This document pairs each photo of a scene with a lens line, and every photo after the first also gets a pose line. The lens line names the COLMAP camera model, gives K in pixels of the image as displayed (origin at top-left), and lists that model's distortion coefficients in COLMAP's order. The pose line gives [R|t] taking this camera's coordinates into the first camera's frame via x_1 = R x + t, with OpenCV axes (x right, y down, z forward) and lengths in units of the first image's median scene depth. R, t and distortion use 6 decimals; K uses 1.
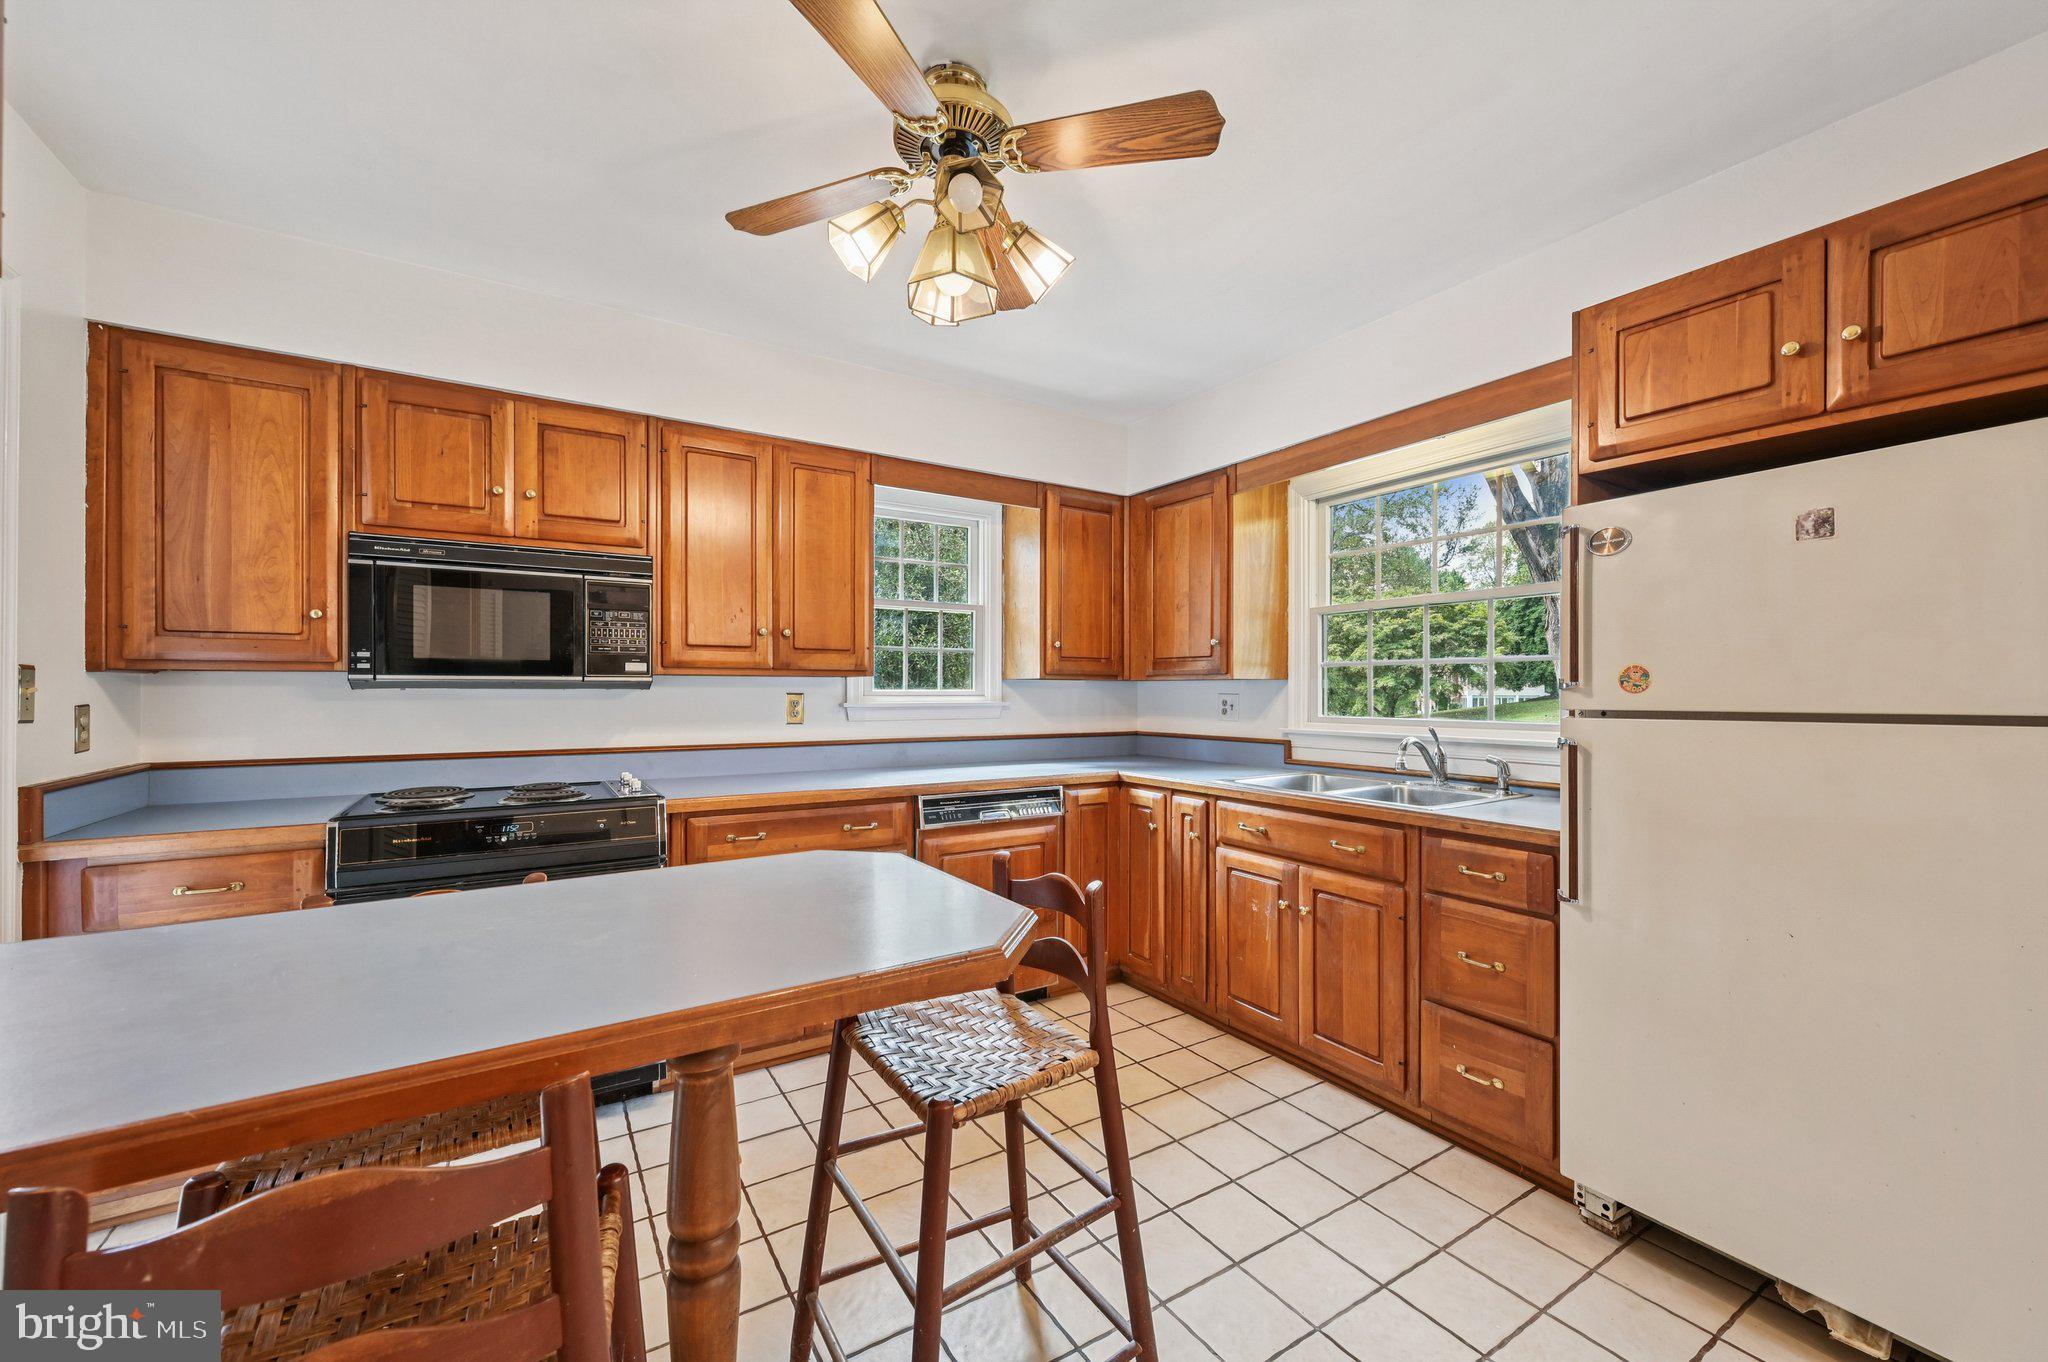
lens RADIAL K [[806.5, 0, 1035.7], [0, 806.5, 690.6], [0, 0, 1]] dist [-0.002403, 0.000127]
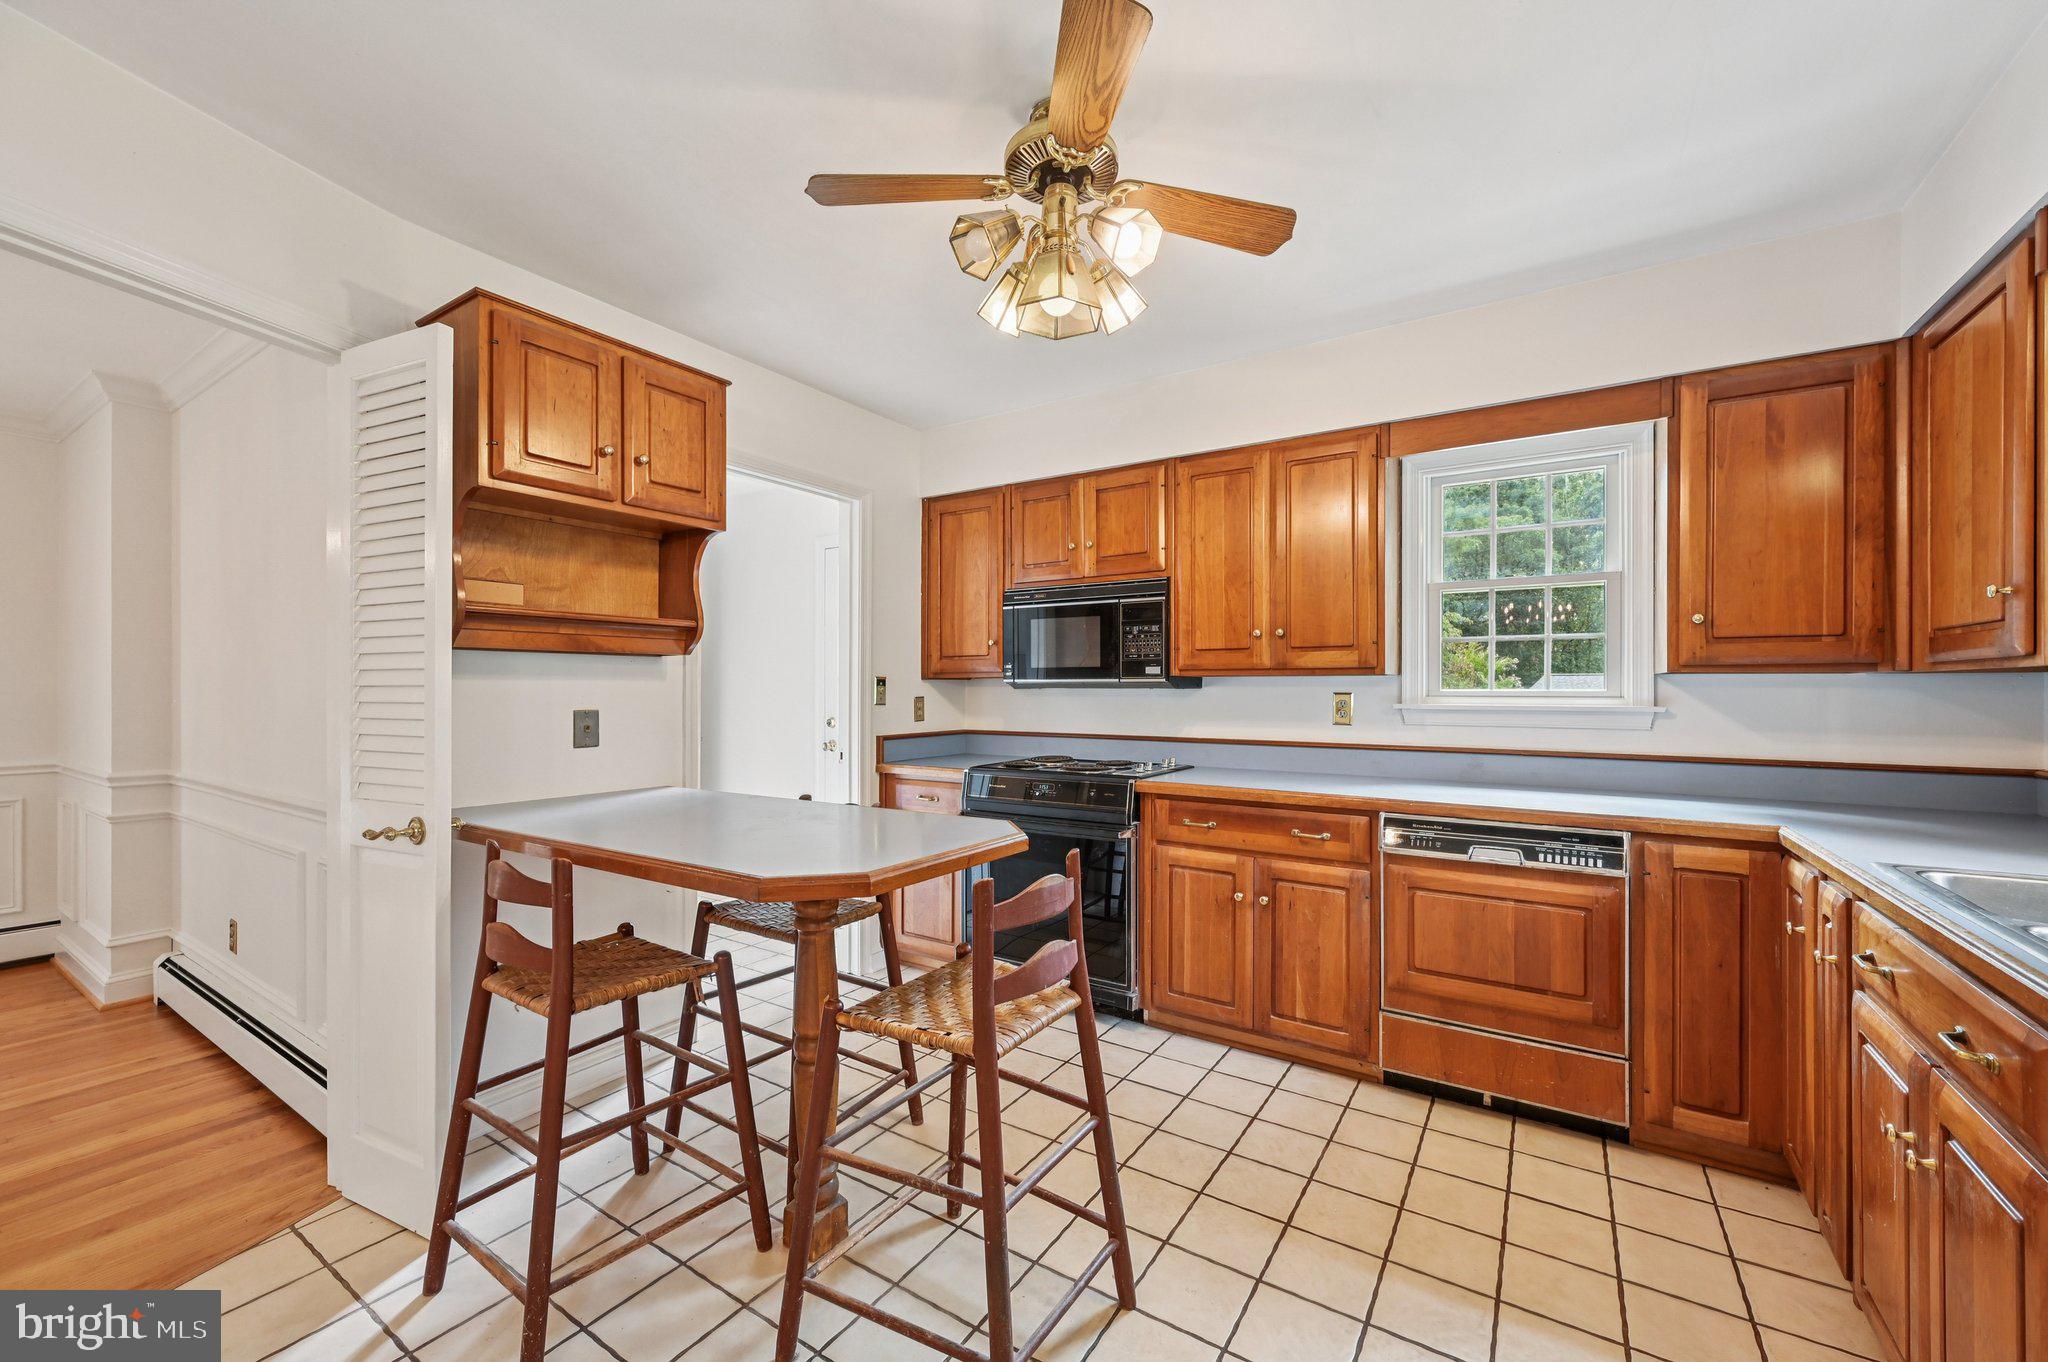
lens RADIAL K [[806.5, 0, 1028.0], [0, 806.5, 684.2], [0, 0, 1]] dist [-0.002403, 0.000127]
pose [[0.415010, -0.006109, -0.909796, 0.477276], [-0.001635, 0.999971, -0.007461, 0.001138], [0.909815, 0.004584, 0.414988, 0.297868]]
